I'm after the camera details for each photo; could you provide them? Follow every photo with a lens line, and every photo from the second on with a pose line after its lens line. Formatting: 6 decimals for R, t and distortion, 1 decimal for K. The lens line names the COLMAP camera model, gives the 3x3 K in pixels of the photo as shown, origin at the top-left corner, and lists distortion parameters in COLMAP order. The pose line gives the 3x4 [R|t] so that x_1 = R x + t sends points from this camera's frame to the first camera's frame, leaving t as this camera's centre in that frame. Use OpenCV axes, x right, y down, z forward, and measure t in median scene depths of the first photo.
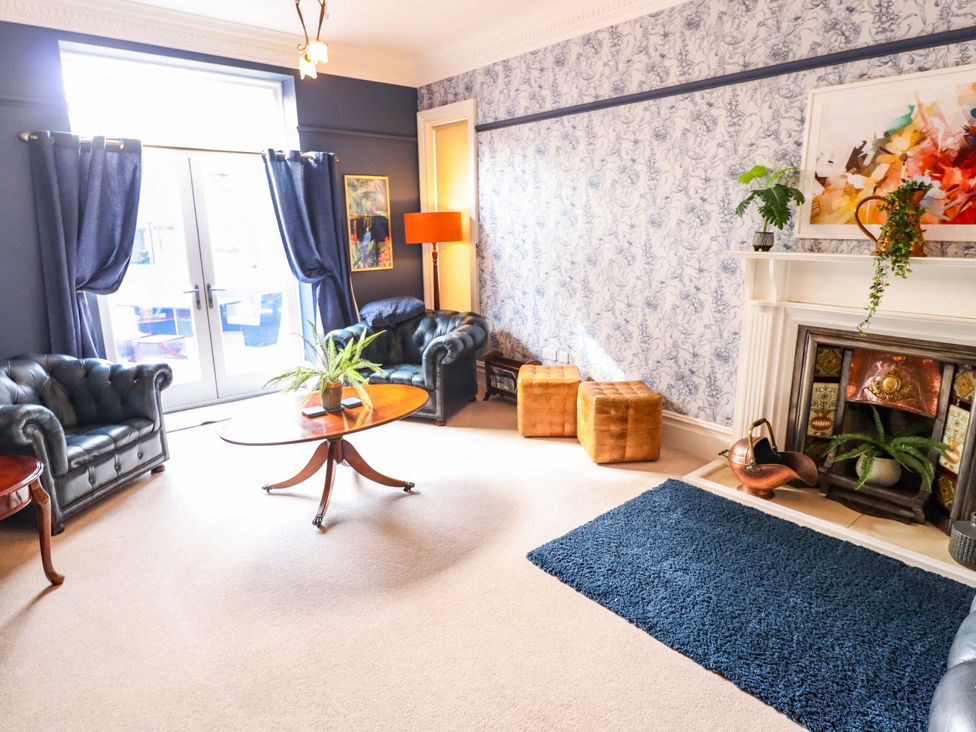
lens RADIAL K [[586.7, 0, 497.7], [0, 586.7, 361.0], [0, 0, 1]] dist [0.003038, -0.008237]
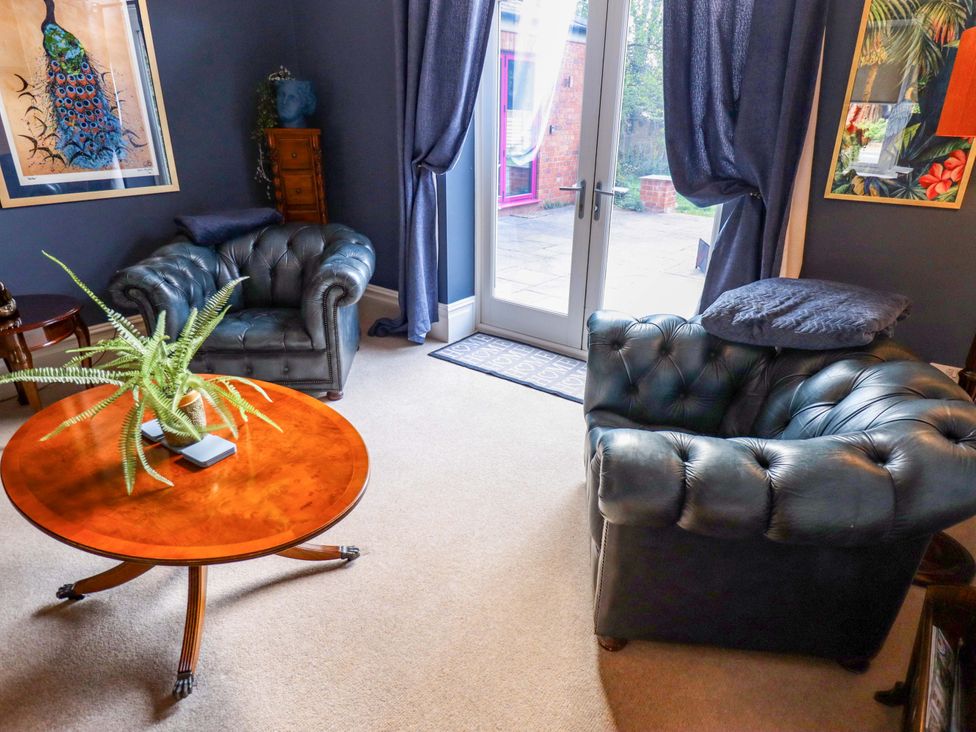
lens RADIAL K [[586.7, 0, 495.9], [0, 586.7, 356.0], [0, 0, 1]] dist [0.003038, -0.008237]
pose [[0.226309, 0.389885, -0.892622, 0.133274], [-0.243238, 0.909985, 0.335800, -0.146091], [0.943196, 0.141125, 0.300773, 0.725987]]
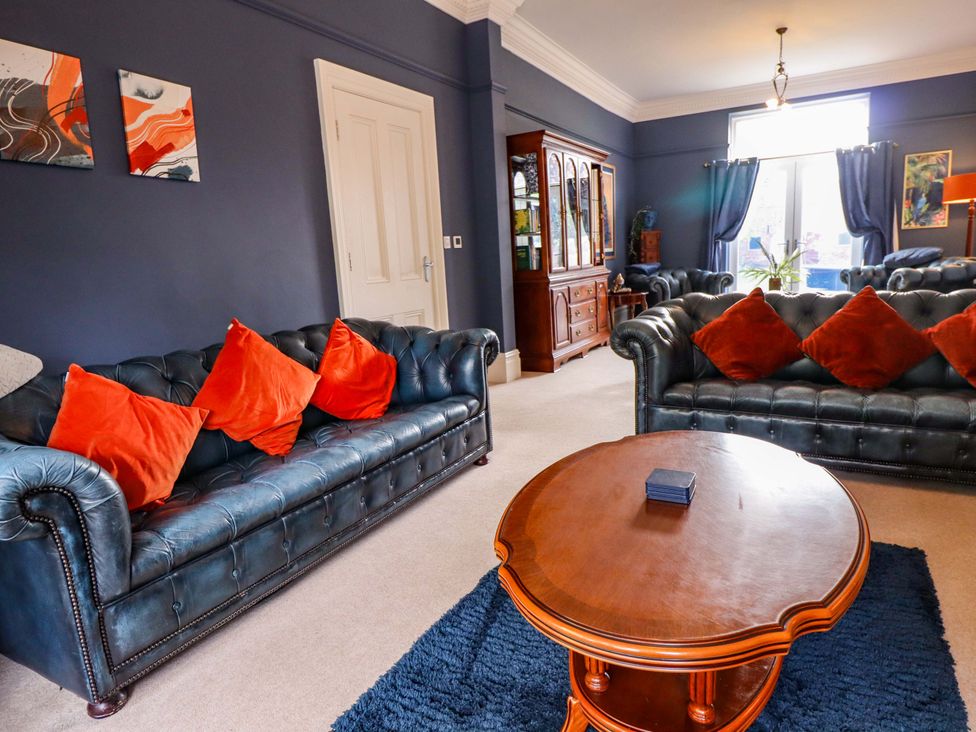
lens RADIAL K [[586.7, 0, 498.2], [0, 586.7, 357.6], [0, 0, 1]] dist [0.003038, -0.008237]
pose [[0.335353, 0.156046, -0.929079, 0.761618], [-0.165826, 0.980567, 0.104838, 0.149303], [0.927384, 0.118907, 0.354712, -0.271404]]
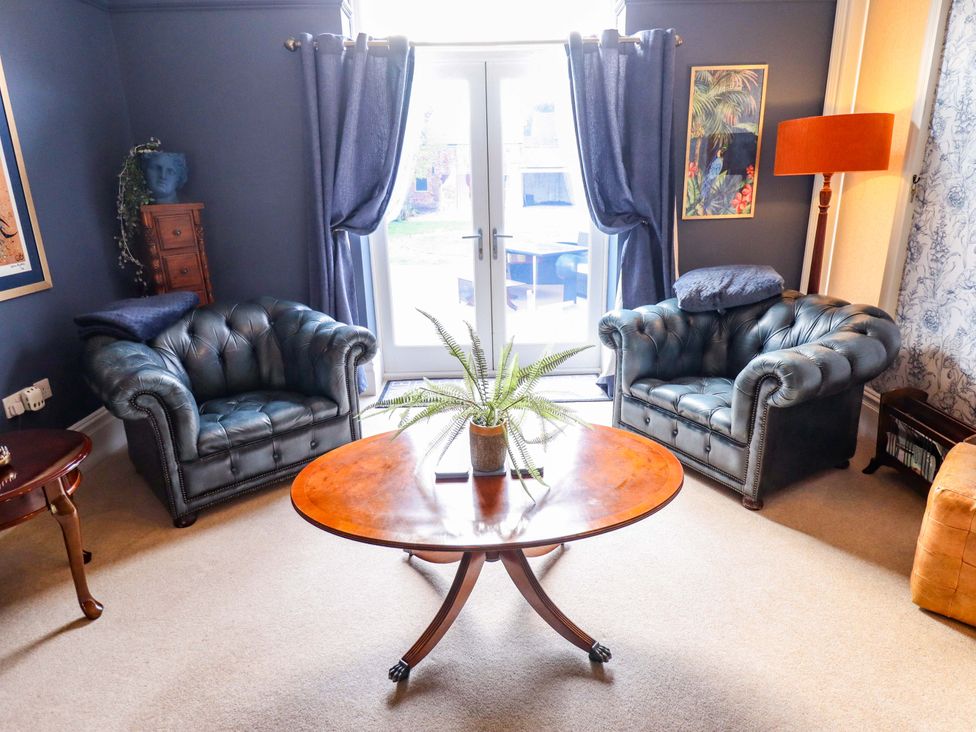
lens RADIAL K [[586.7, 0, 500.9], [0, 586.7, 358.9], [0, 0, 1]] dist [0.003038, -0.008237]
pose [[0.769143, 0.185013, -0.611710, 0.030583], [-0.133699, 0.982580, 0.129076, -0.061406], [0.624935, -0.017493, 0.780481, 0.384908]]
